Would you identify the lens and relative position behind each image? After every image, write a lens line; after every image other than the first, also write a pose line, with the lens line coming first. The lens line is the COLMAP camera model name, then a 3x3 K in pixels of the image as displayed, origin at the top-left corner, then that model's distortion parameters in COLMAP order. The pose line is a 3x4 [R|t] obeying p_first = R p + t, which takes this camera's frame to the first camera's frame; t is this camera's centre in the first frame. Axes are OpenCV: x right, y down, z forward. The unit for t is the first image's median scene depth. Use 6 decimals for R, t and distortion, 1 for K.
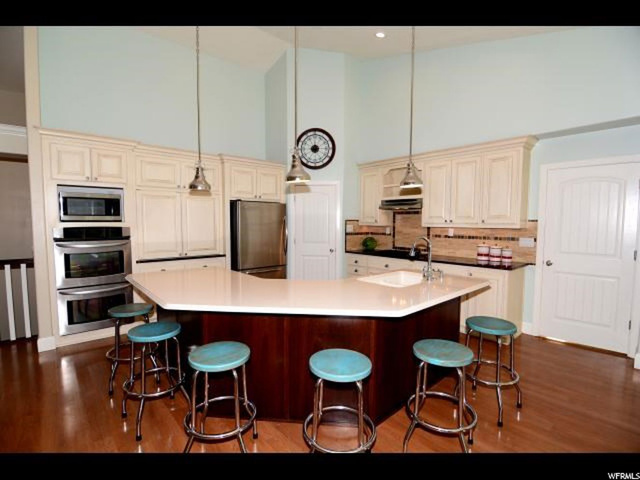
lens RADIAL K [[313.8, 0, 320.5], [0, 313.8, 239.7], [0, 0, 1]] dist [-0.015619, -0.000796]
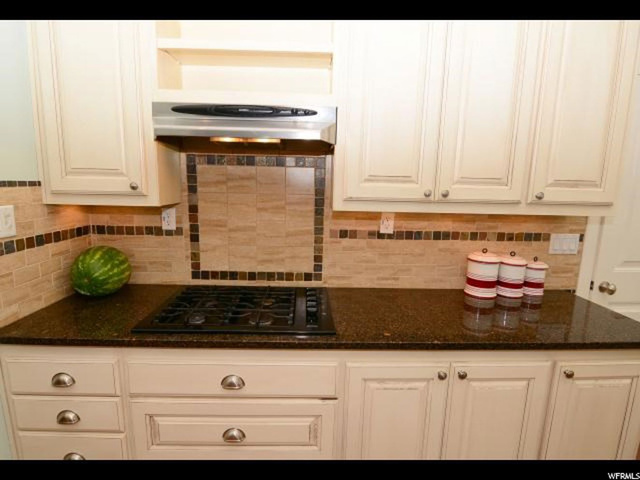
lens RADIAL K [[351.0, 0, 319.2], [0, 351.0, 239.7], [0, 0, 1]] dist [-0.003476, -0.000854]
pose [[0.654600, -0.112696, 0.747528, 0.067207], [0.025682, 0.991570, 0.126998, -0.055250], [-0.755539, -0.063934, 0.651977, 0.774327]]
